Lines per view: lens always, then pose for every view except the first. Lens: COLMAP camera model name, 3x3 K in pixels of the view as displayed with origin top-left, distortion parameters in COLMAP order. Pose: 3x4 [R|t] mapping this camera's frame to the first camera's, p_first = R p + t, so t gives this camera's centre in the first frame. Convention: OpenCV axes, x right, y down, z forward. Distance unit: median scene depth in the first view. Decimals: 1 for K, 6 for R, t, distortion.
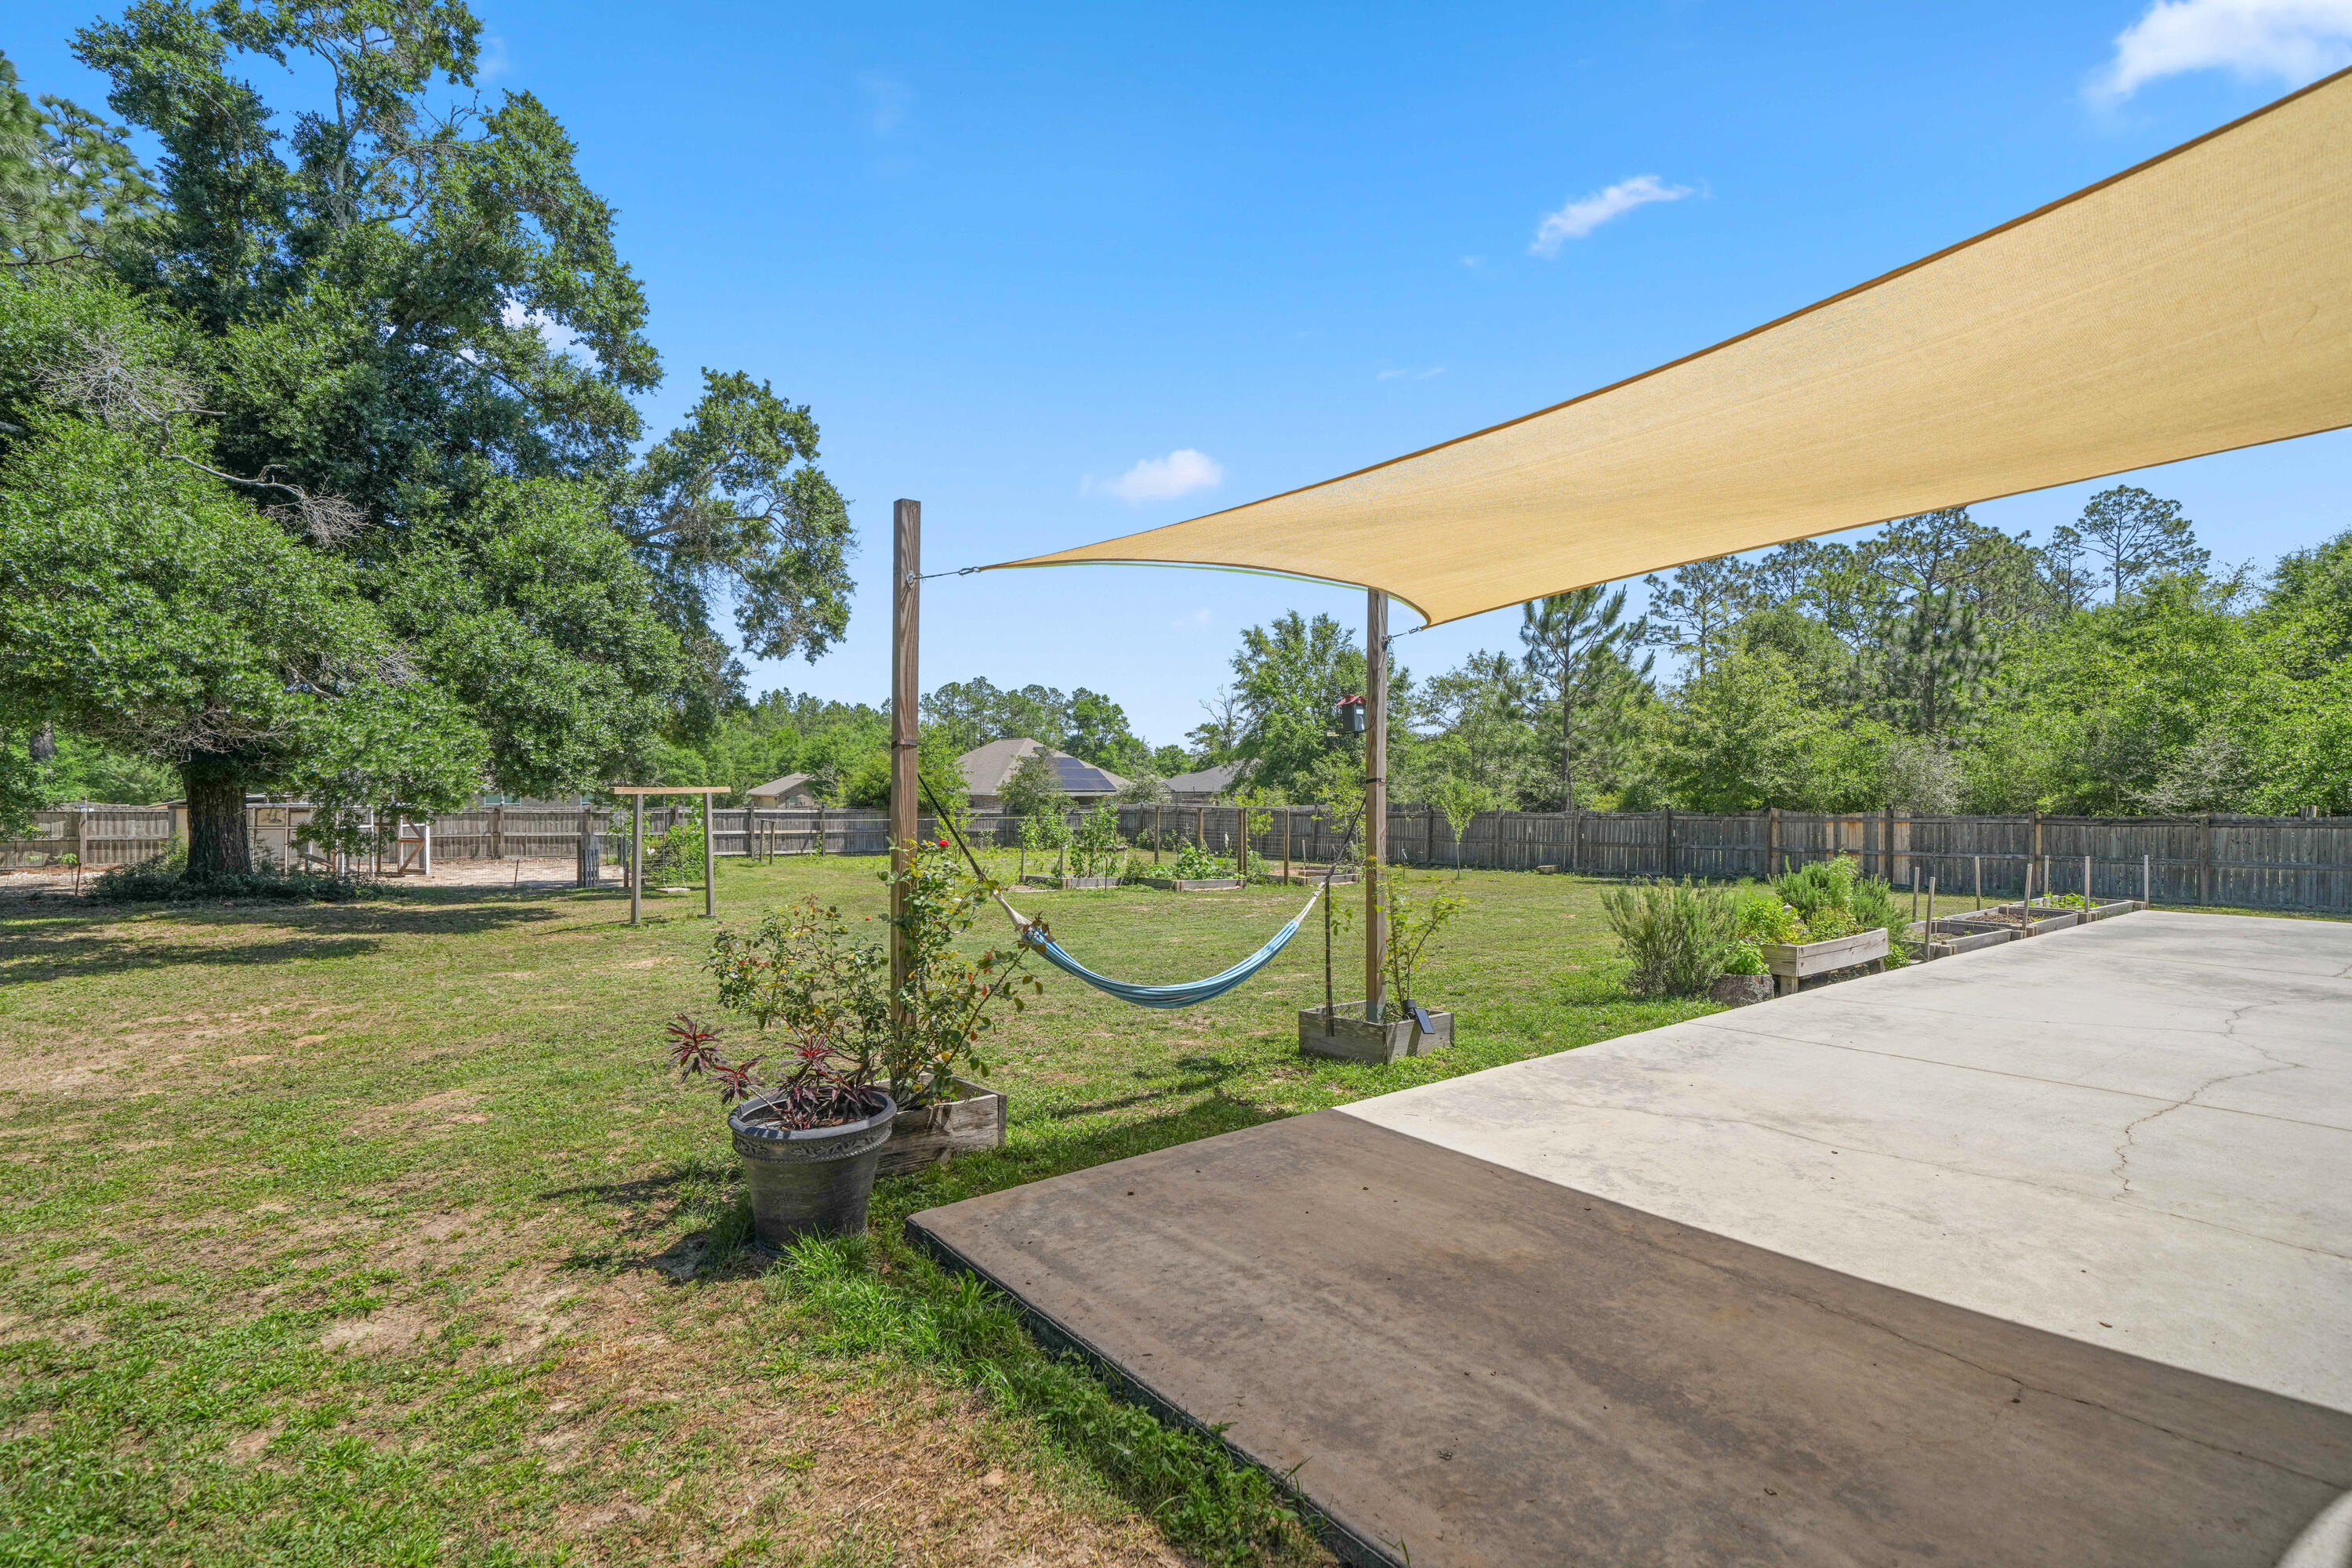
lens RADIAL K [[1125.7, 0, 1174.9], [0, 1125.7, 799.2], [0, 0, 1]] dist [0.026421, -0.004880]
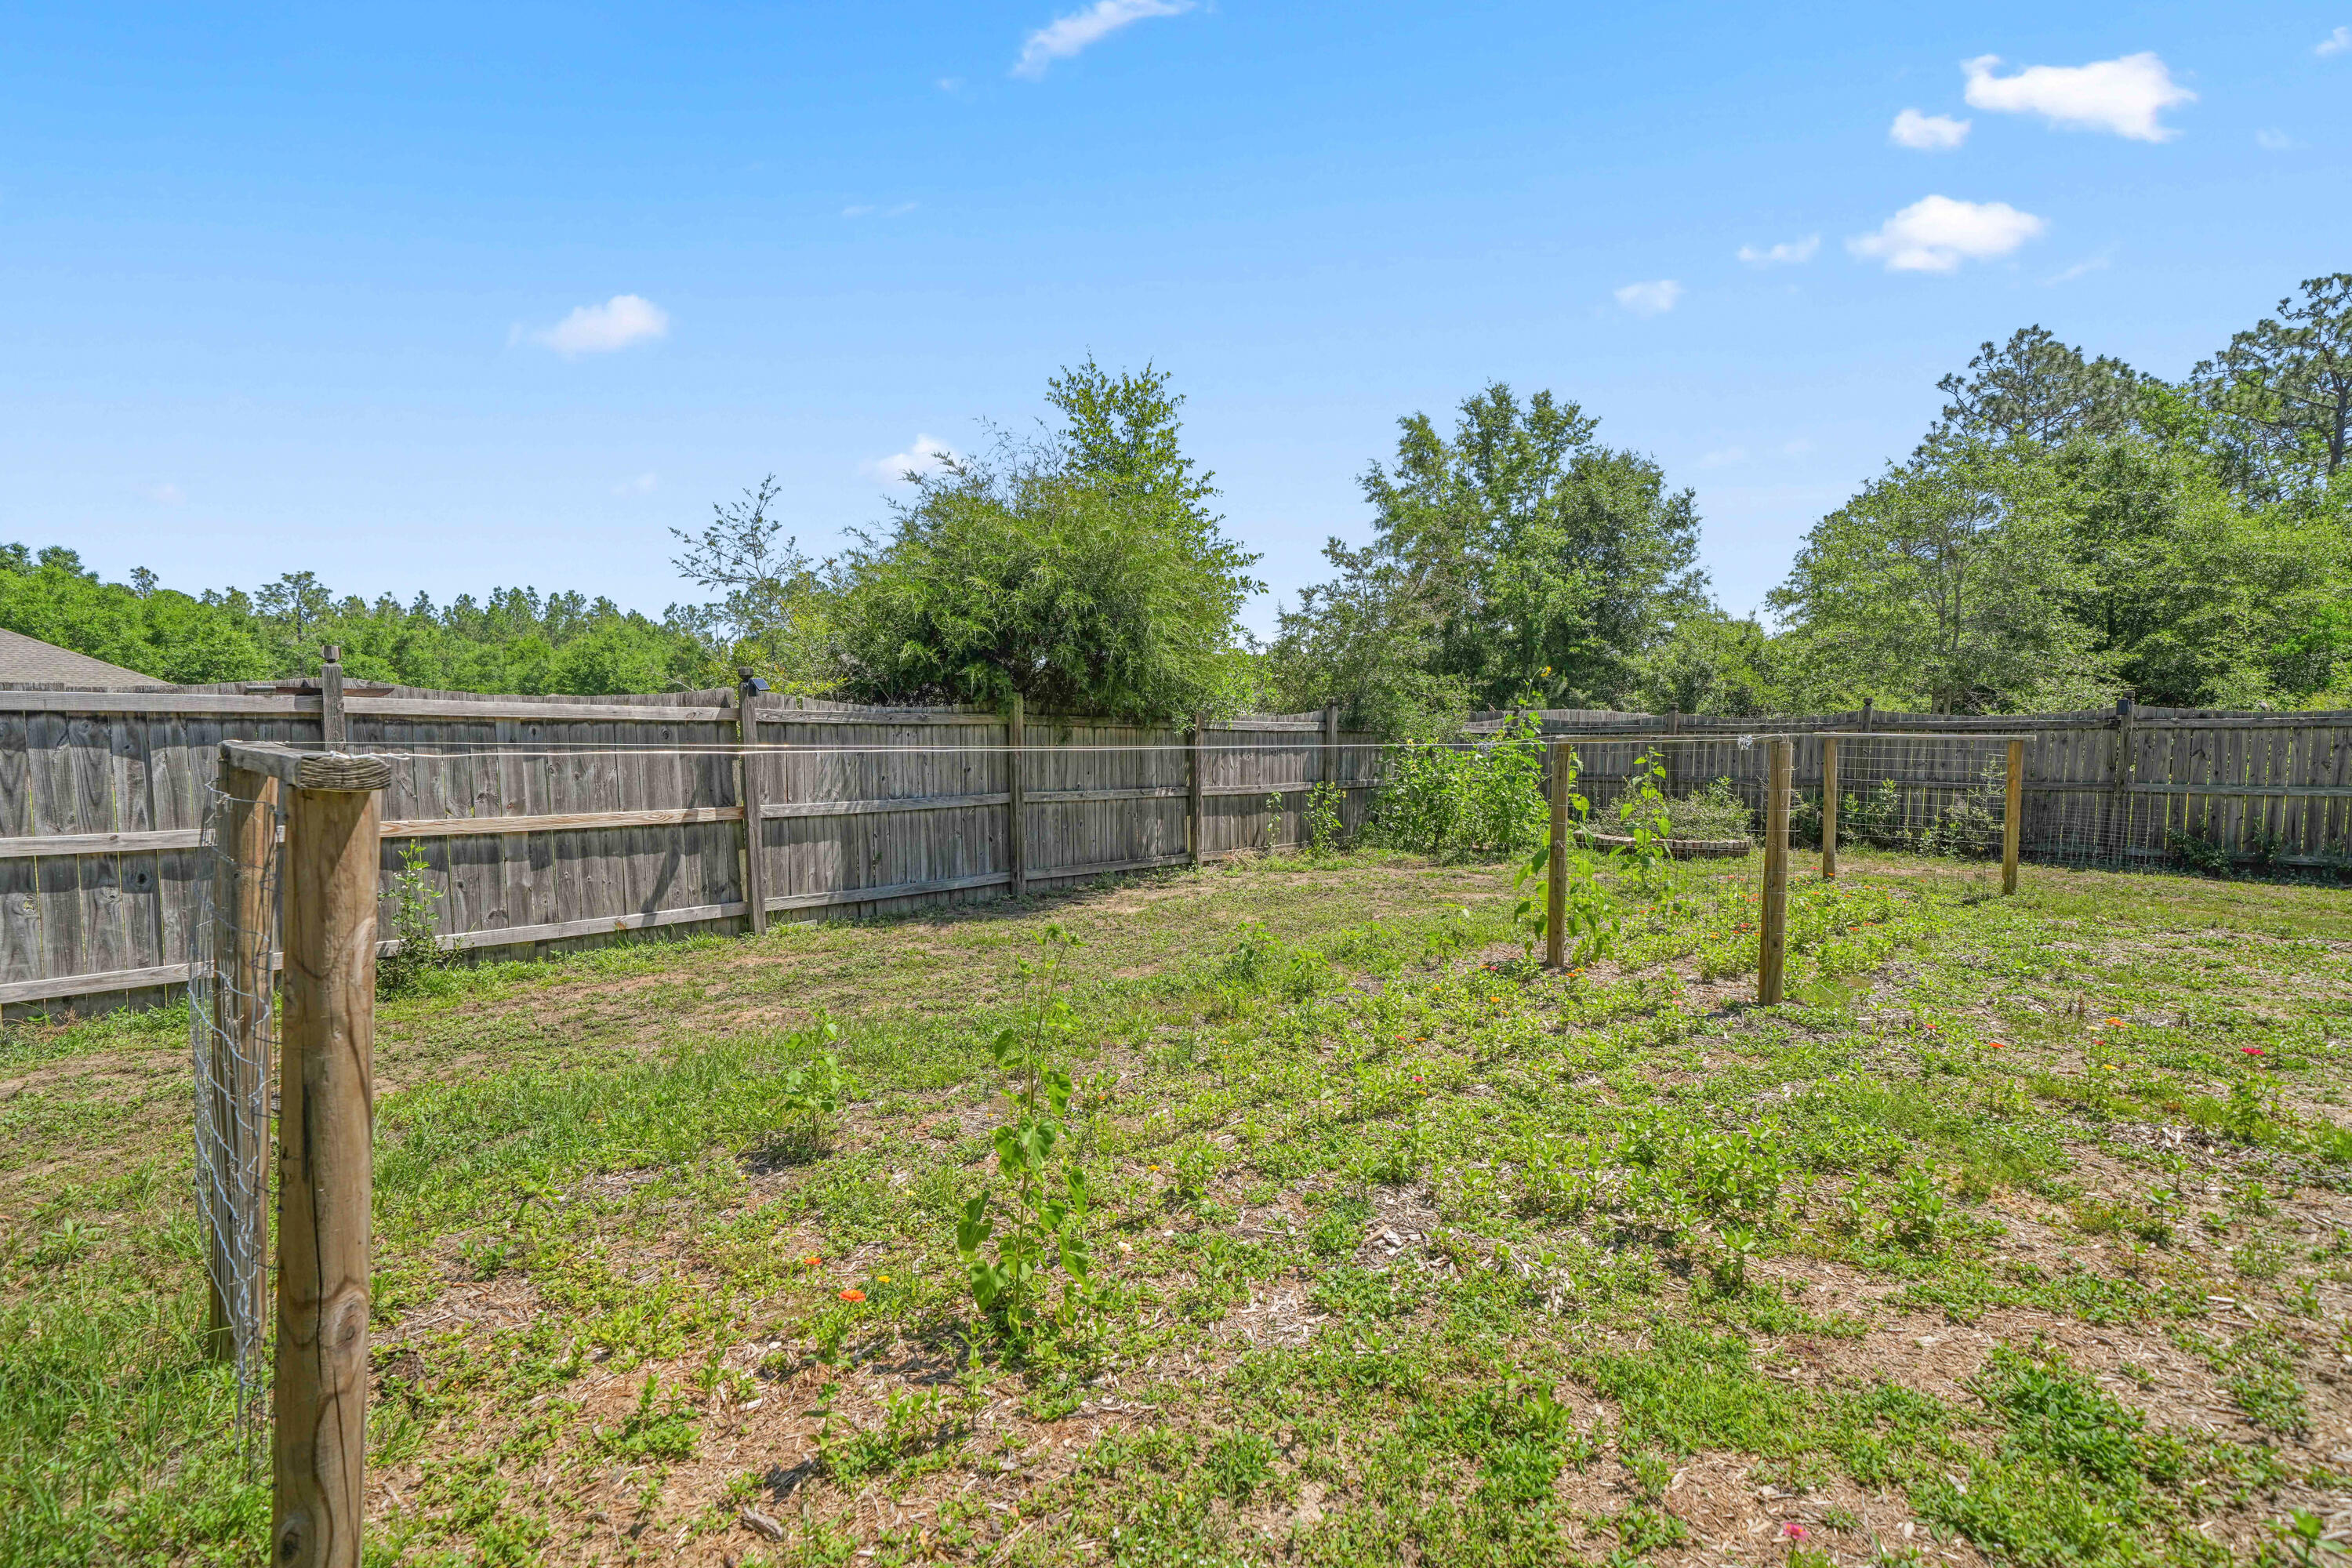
lens RADIAL K [[1125.7, 0, 1154.4], [0, 1125.7, 795.6], [0, 0, 1]] dist [0.026421, -0.004880]
pose [[0.985760, -0.013342, 0.167627, -0.399003], [0.004989, 0.998729, 0.050155, 0.023314], [-0.168083, -0.048605, 0.984574, 1.146672]]
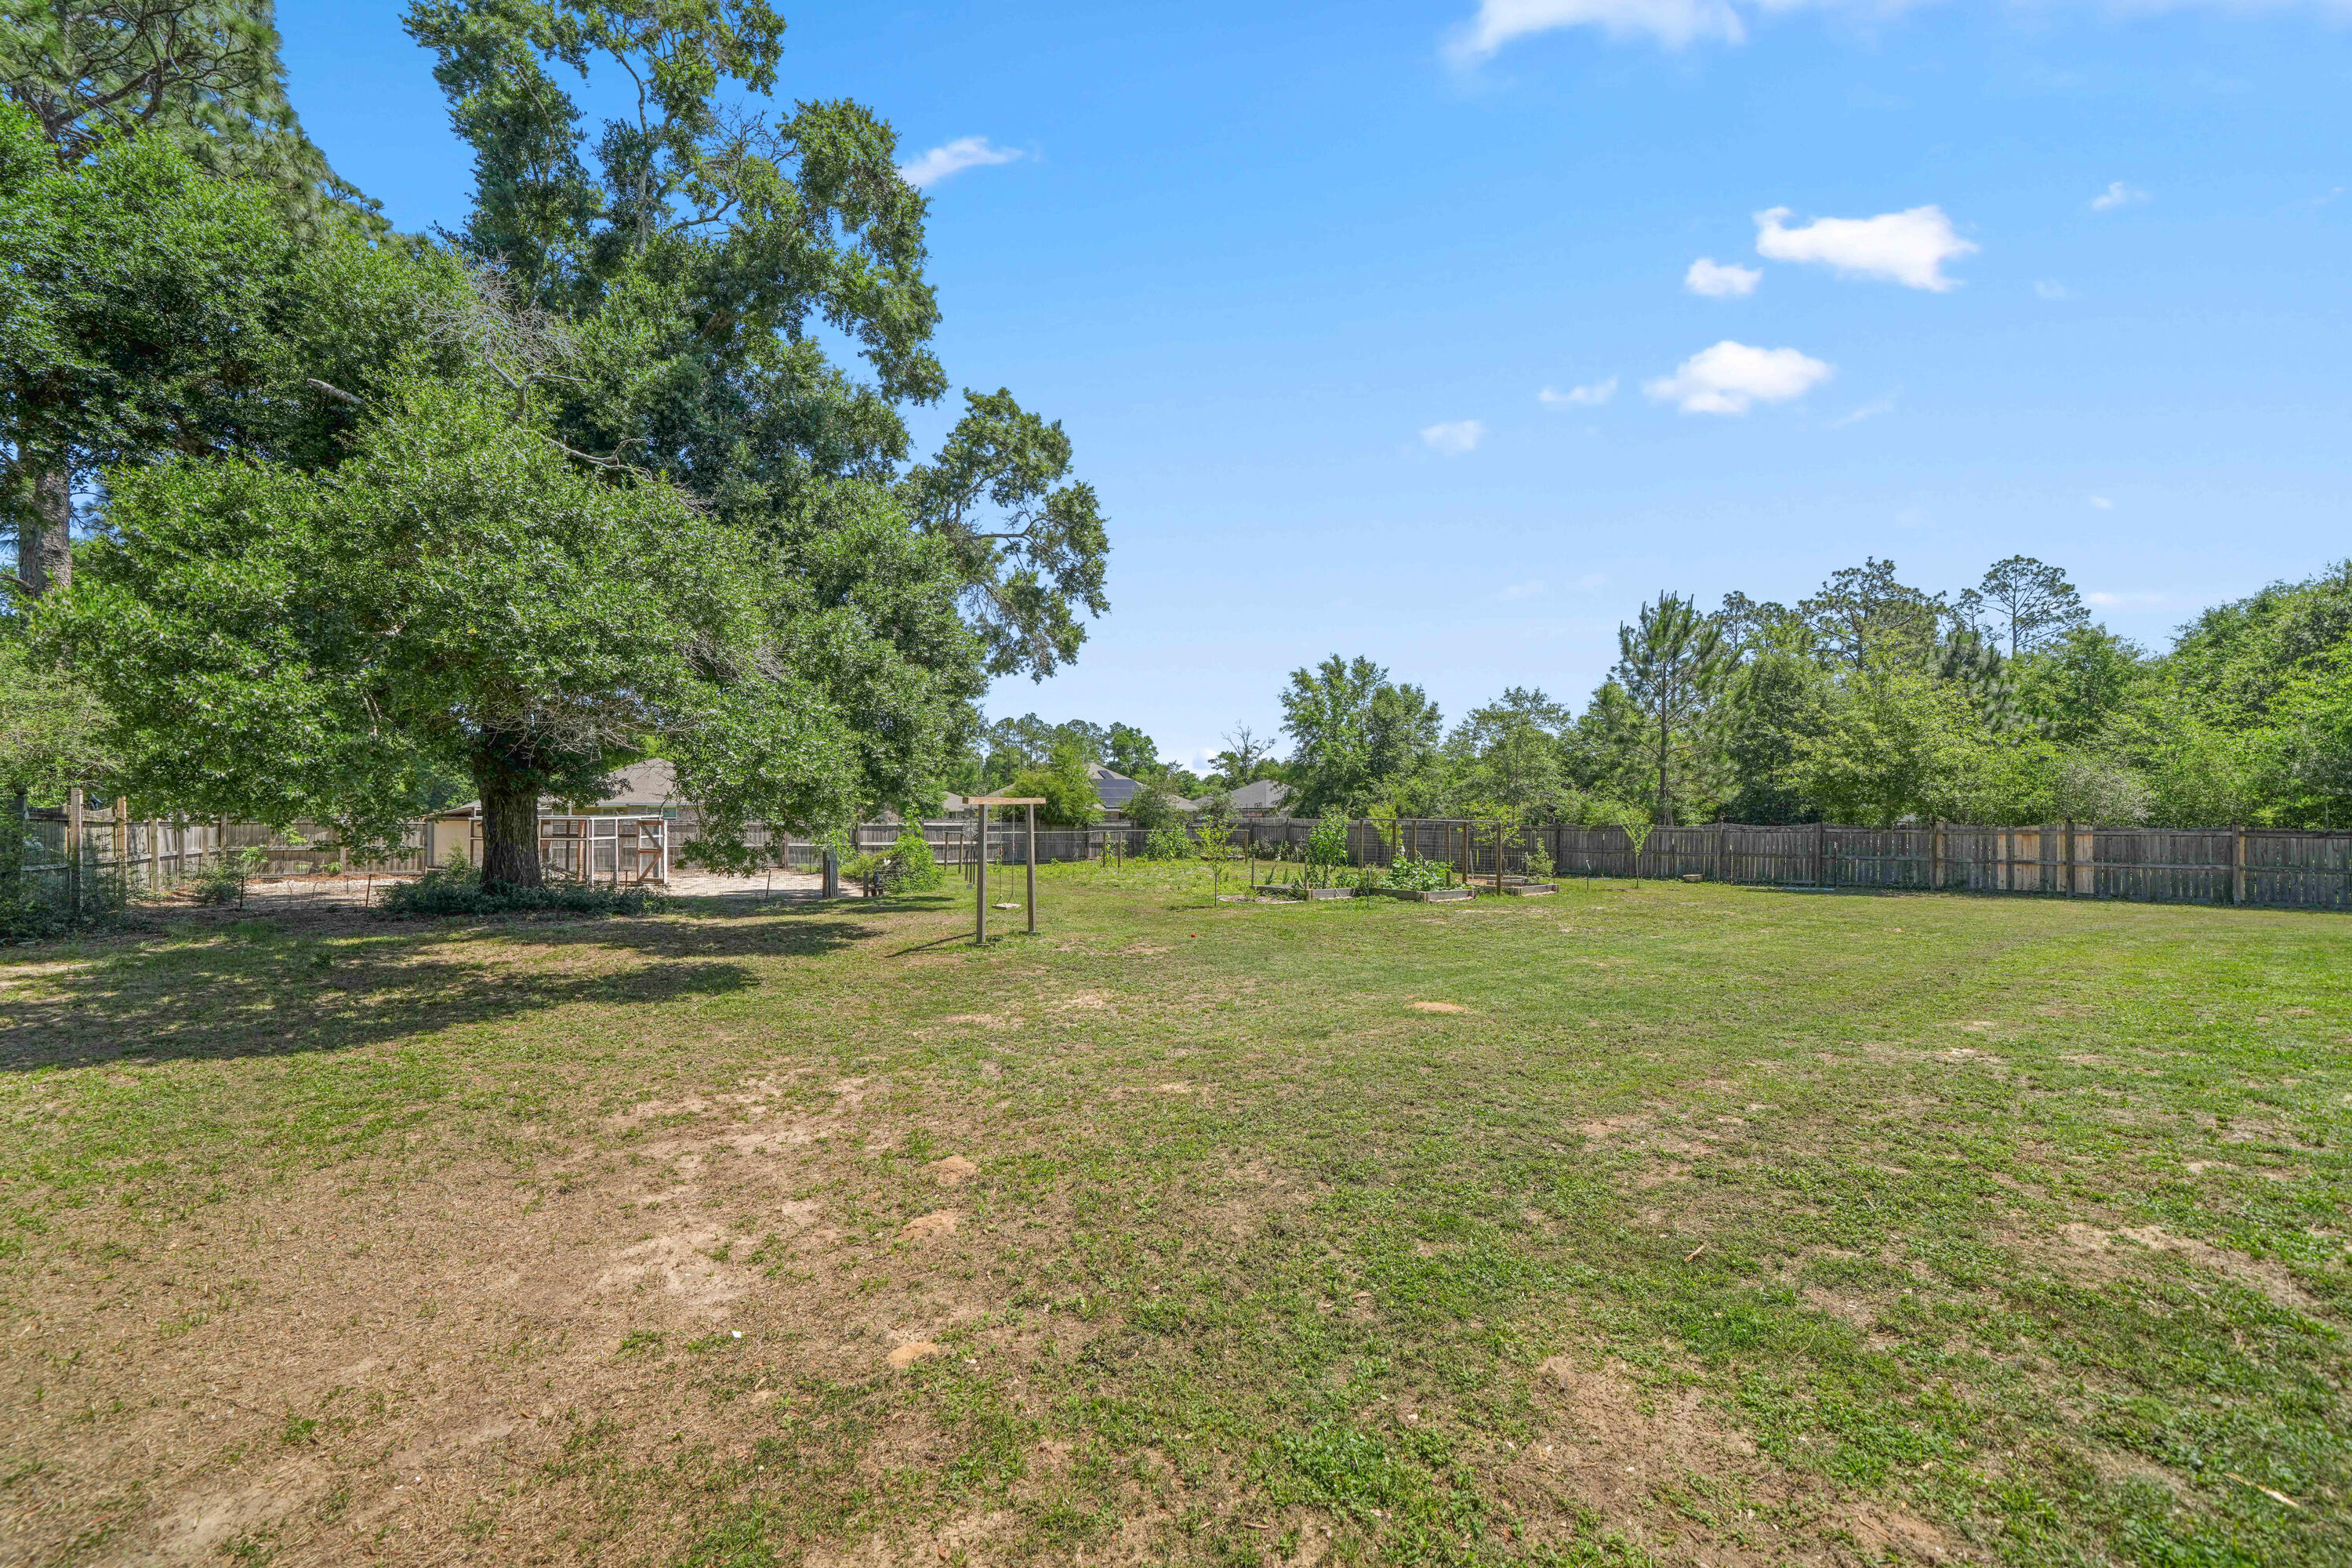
lens RADIAL K [[912.8, 0, 1171.6], [0, 912.8, 816.4], [0, 0, 1]] dist [-0.008947, 0.000942]
pose [[0.999921, 0.000530, 0.012592, -0.194099], [-0.000541, 0.999999, 0.000854, 0.002543], [-0.012591, -0.000861, 0.999920, 0.144965]]
